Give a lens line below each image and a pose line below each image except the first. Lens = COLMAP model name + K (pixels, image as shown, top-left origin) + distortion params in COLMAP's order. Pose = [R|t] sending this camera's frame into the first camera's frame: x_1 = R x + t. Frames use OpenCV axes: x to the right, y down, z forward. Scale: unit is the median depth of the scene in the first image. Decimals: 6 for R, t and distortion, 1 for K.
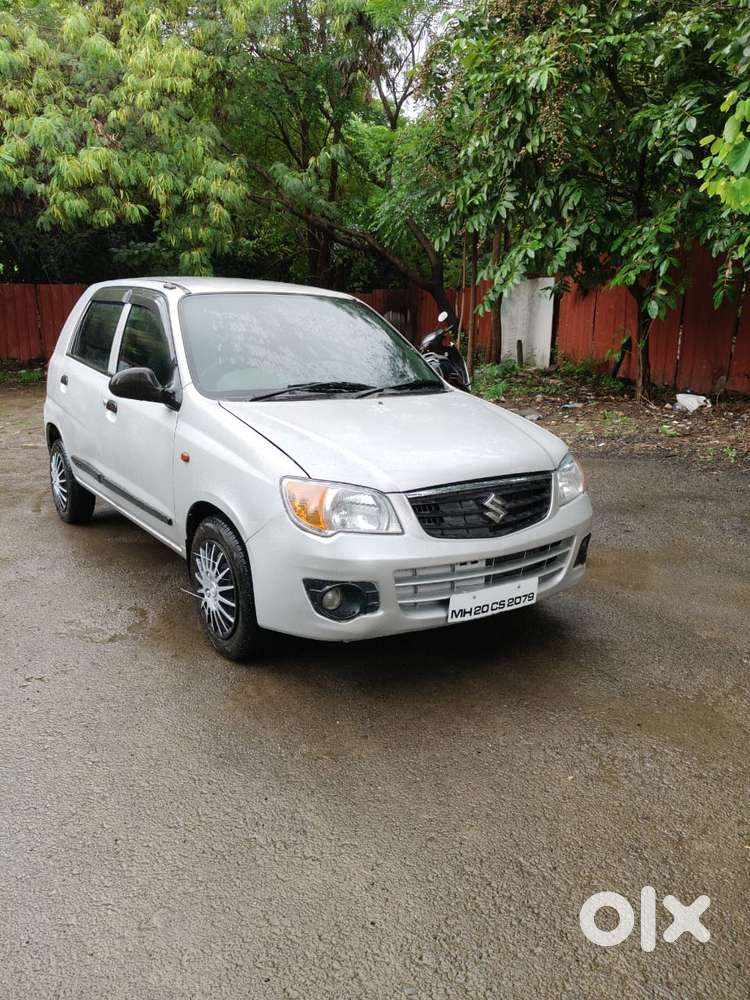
lens RADIAL K [[767.0, 0, 375.0], [0, 767.0, 500.0], [0, 0, 1]] dist [-0.049228, -0.004384]
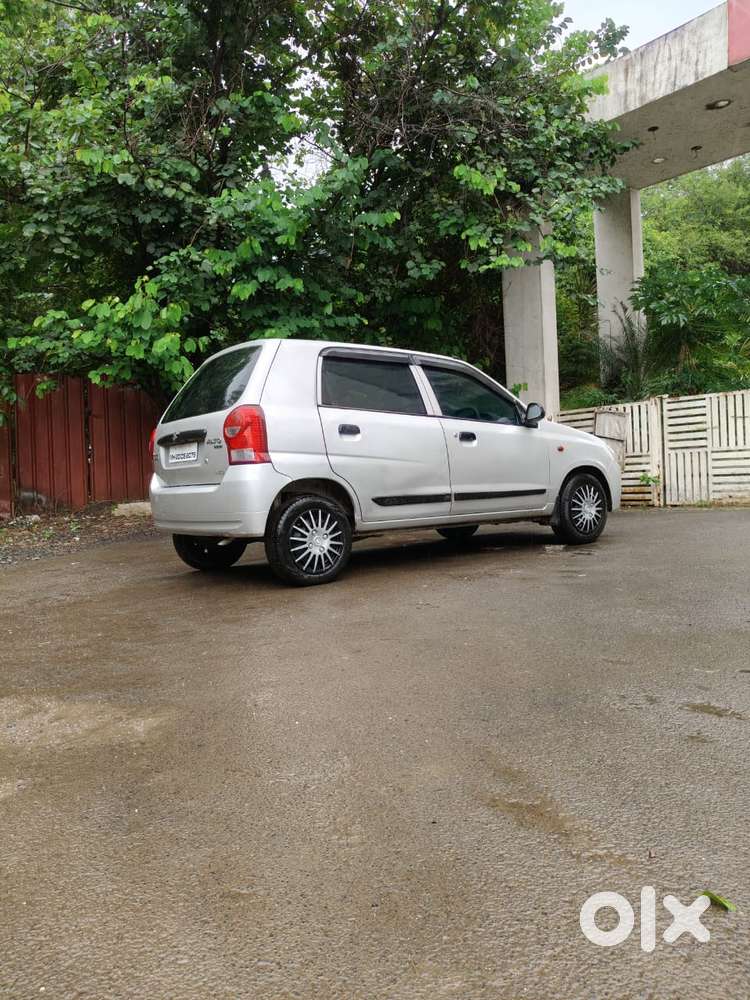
lens RADIAL K [[751.3, 0, 381.7], [0, 751.3, 494.9], [0, 0, 1]] dist [0.010969, -0.097632]
pose [[-0.005819, -0.029654, 0.999543, -0.627742], [0.281570, 0.959069, 0.030093, -0.037575], [-0.959523, 0.281616, 0.002769, 0.430197]]
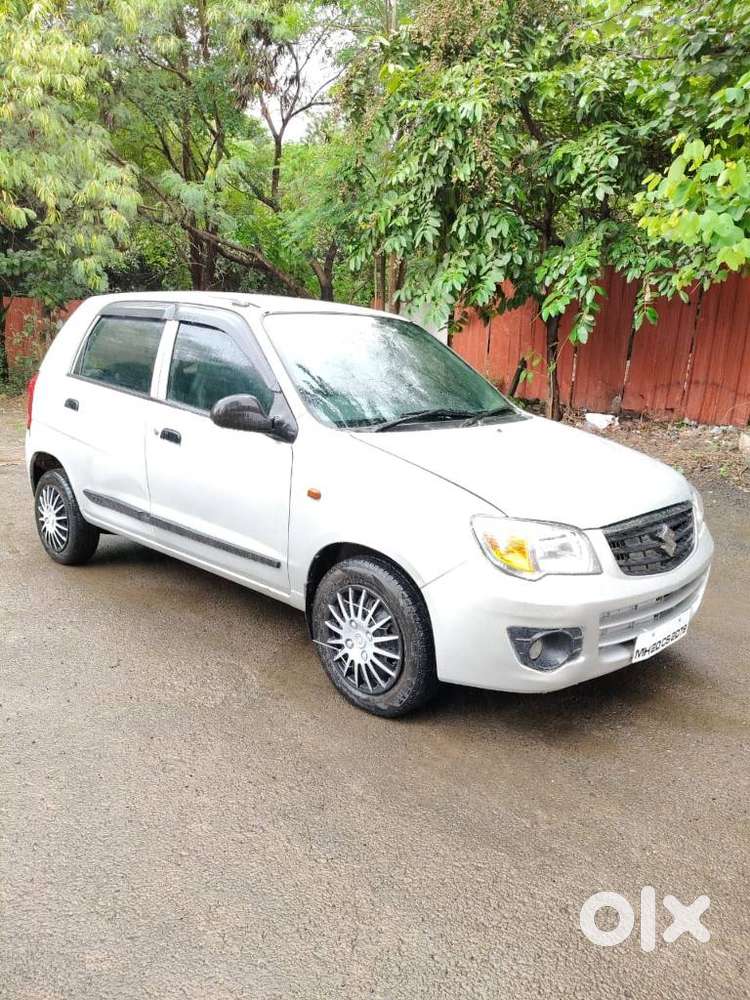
lens RADIAL K [[753.7, 0, 388.8], [0, 753.7, 489.6], [0, 0, 1]] dist [-0.025107, -0.004619]
pose [[0.979472, -0.015895, 0.200952, -0.100620], [0.022094, 0.999346, -0.028640, -0.009761], [-0.200366, 0.032492, 0.979182, 0.033382]]
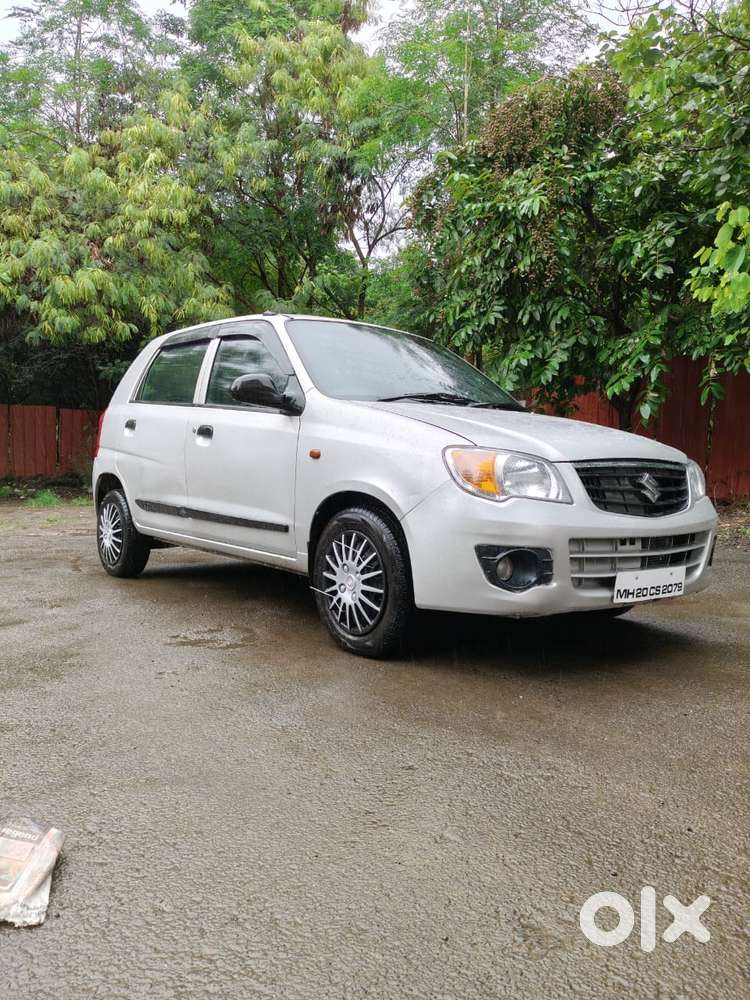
lens RADIAL K [[758.6, 0, 375.0], [0, 758.6, 500.0], [0, 0, 1]] dist [-0.001390, -0.088324]
pose [[0.997967, 0.006691, 0.063380, -0.068893], [0.004663, 0.984143, -0.177315, 0.052262], [-0.063561, 0.177250, 0.982111, 0.013041]]
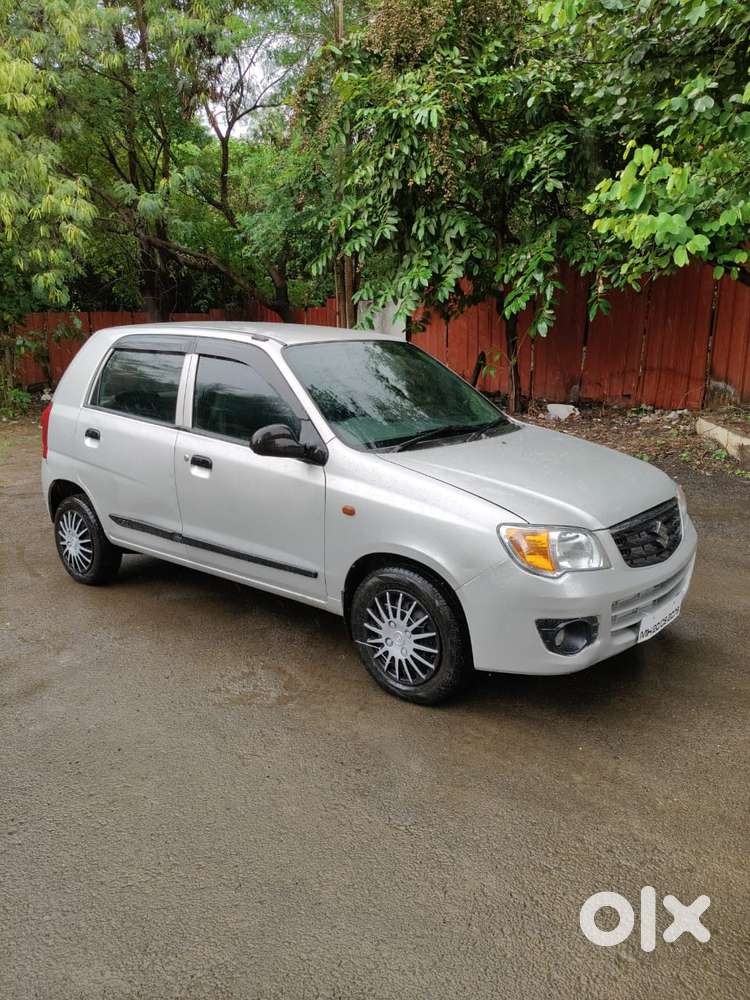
lens RADIAL K [[751.3, 0, 381.7], [0, 751.3, 494.9], [0, 0, 1]] dist [0.010969, -0.097632]
pose [[0.966548, -0.073069, 0.245857, -0.132549], [0.078065, 0.996892, -0.010625, -0.018397], [-0.244317, 0.029463, 0.969248, 0.008194]]
